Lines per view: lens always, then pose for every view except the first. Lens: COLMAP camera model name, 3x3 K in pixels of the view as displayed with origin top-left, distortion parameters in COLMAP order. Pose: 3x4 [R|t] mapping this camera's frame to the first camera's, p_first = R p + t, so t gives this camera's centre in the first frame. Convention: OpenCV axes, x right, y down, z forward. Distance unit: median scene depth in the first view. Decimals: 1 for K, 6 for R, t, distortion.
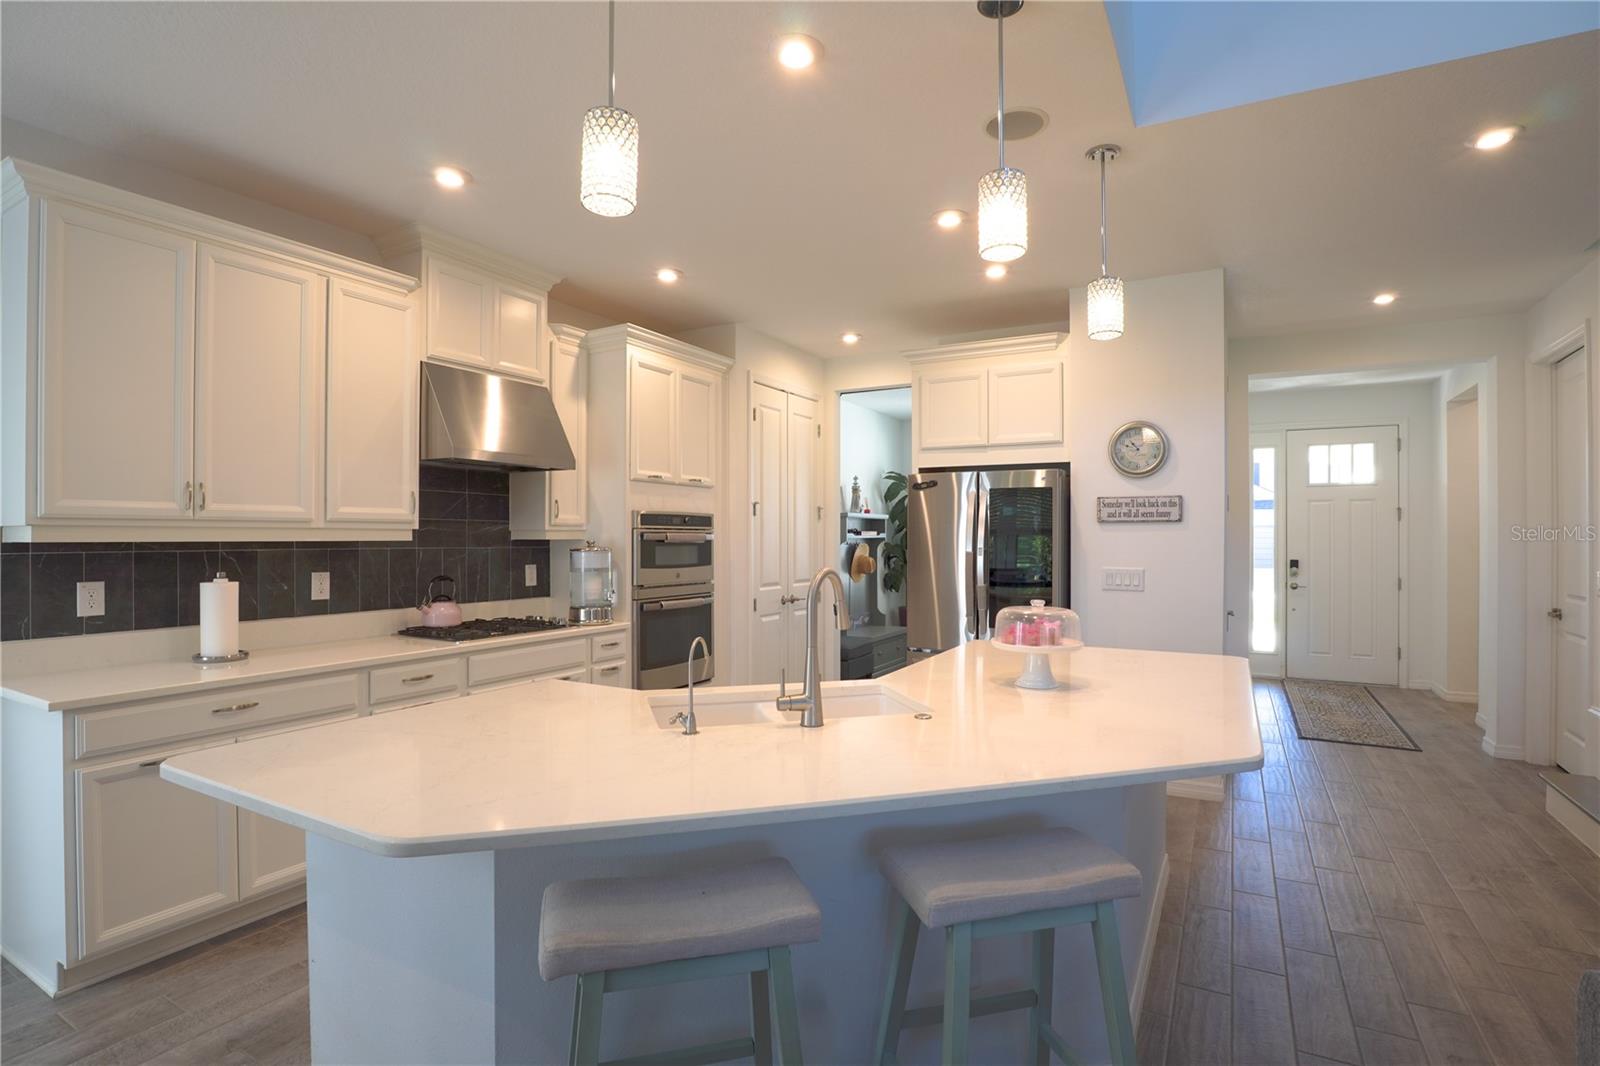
lens RADIAL K [[775.9, 0, 800.9], [0, 775.9, 536.1], [0, 0, 1]] dist [-0.033924, 0.003722]
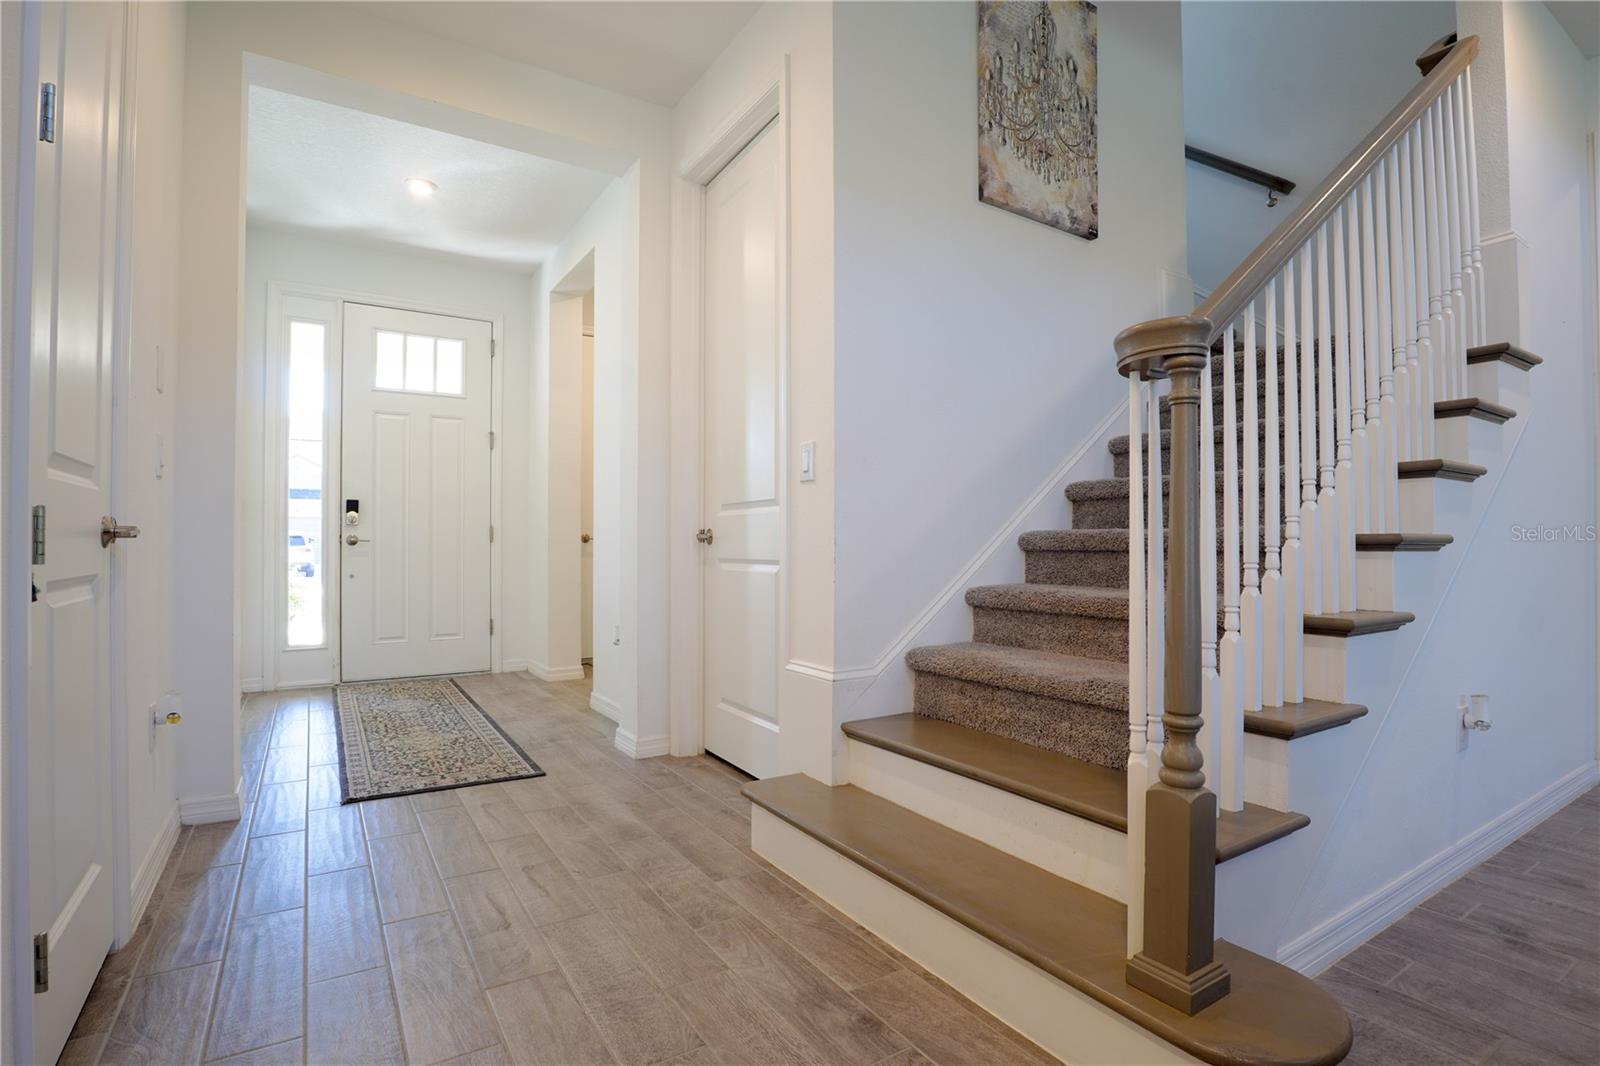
lens RADIAL K [[775.9, 0, 801.3], [0, 775.9, 534.0], [0, 0, 1]] dist [-0.033924, 0.003722]
pose [[0.474977, 0.006620, 0.879973, 0.432016], [-0.000145, 0.999972, -0.007444, 0.111898], [-0.879998, 0.003408, 0.474965, 0.607577]]
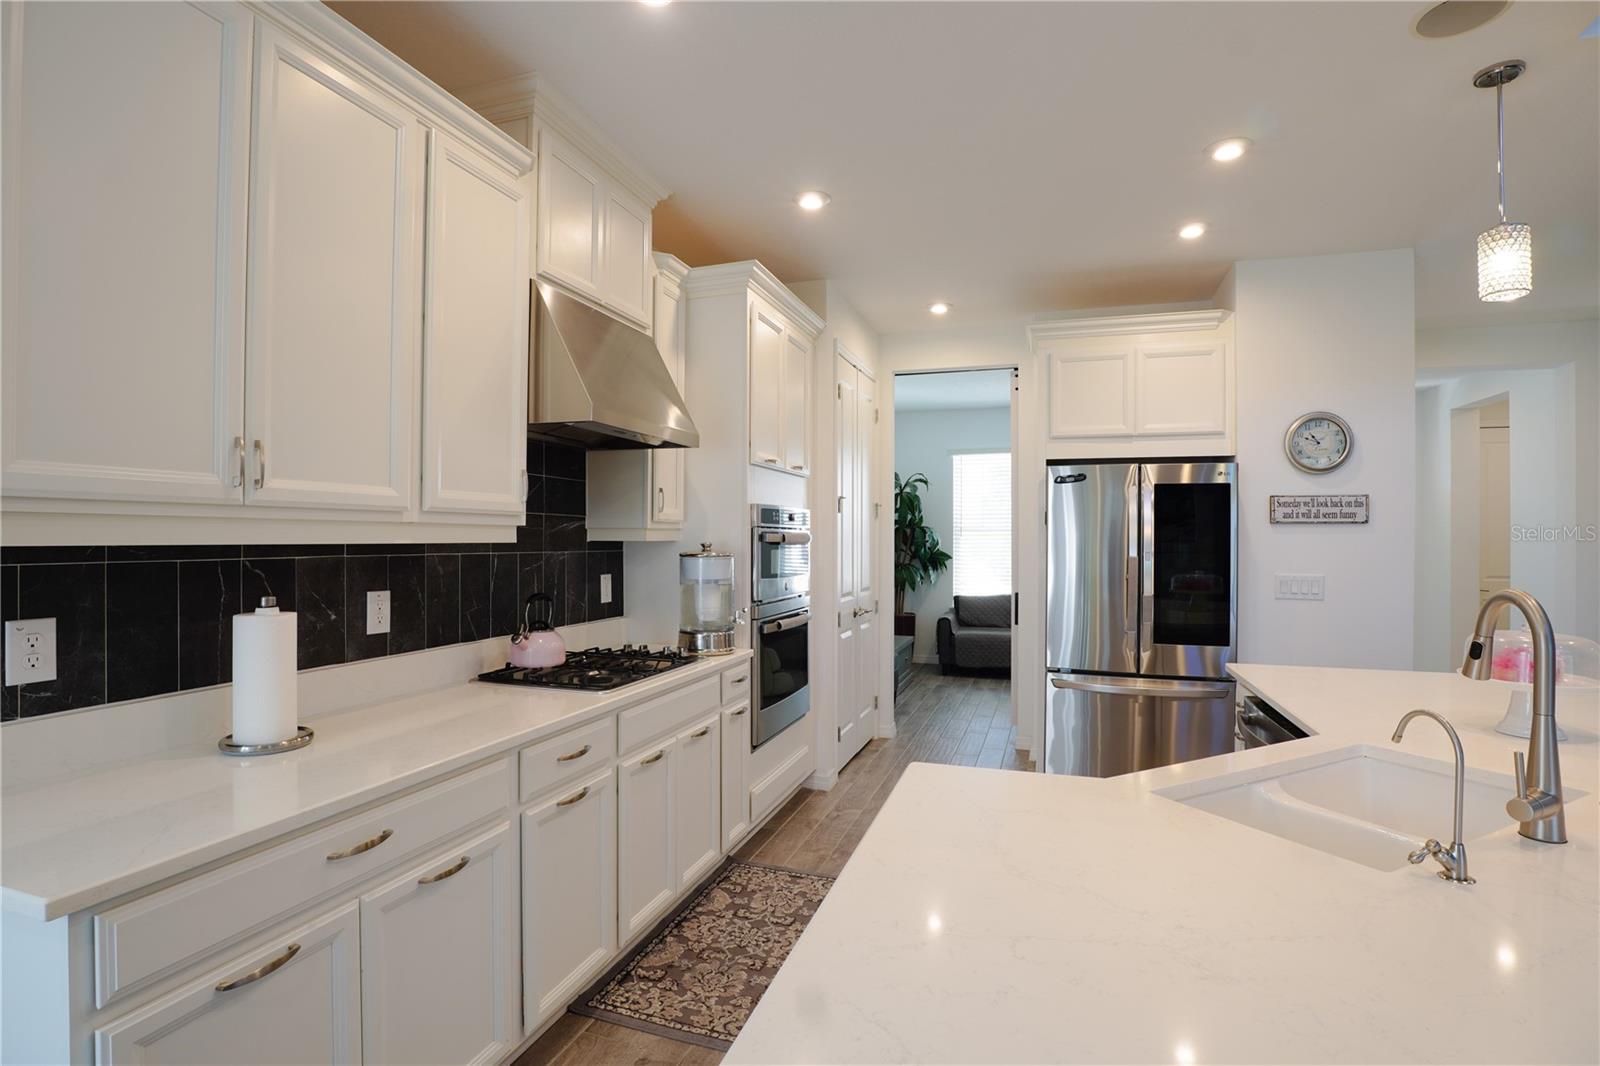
lens RADIAL K [[775.9, 0, 803.6], [0, 775.9, 535.1], [0, 0, 1]] dist [-0.033924, 0.003722]
pose [[0.981063, 0.004365, 0.193638, -0.320962], [-0.003912, 0.999989, -0.002722, 0.000043], [-0.193648, 0.001913, 0.981069, 0.235005]]
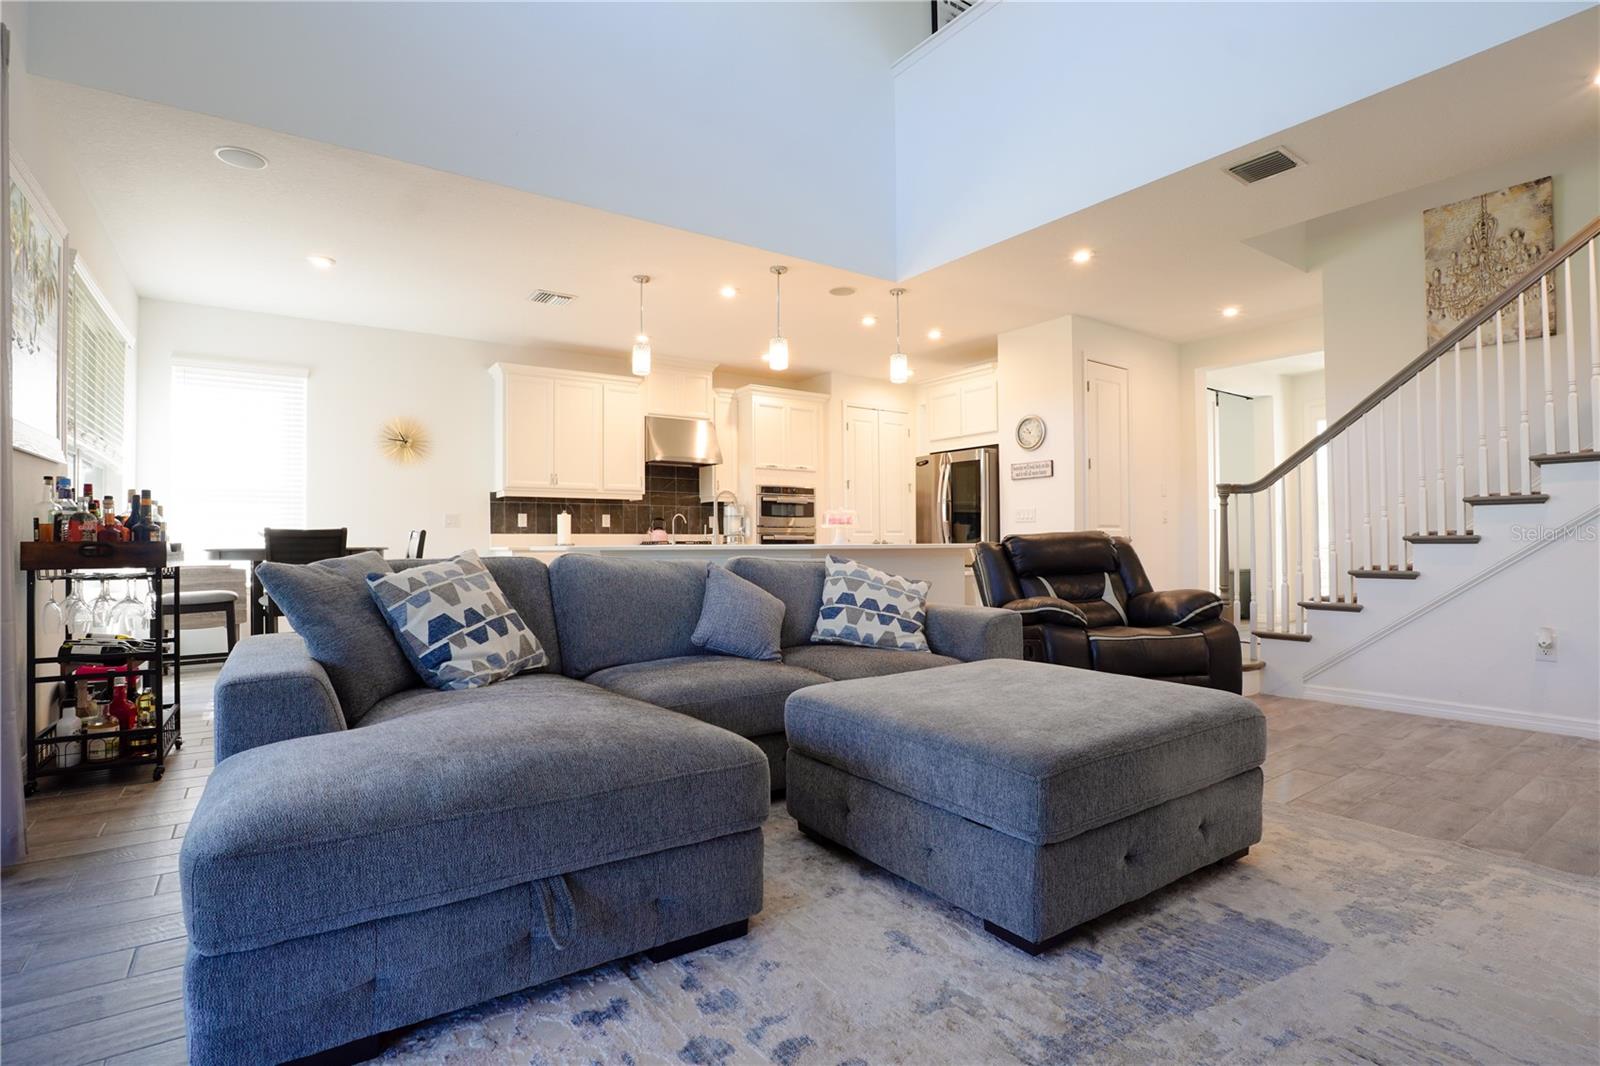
lens RADIAL K [[775.9, 0, 801.4], [0, 775.9, 535.1], [0, 0, 1]] dist [-0.033924, 0.003722]
pose [[0.902473, -0.012987, -0.430551, 0.683299], [0.009683, 0.999904, -0.009865, 0.107877], [0.430638, 0.004734, 0.902512, -0.629689]]
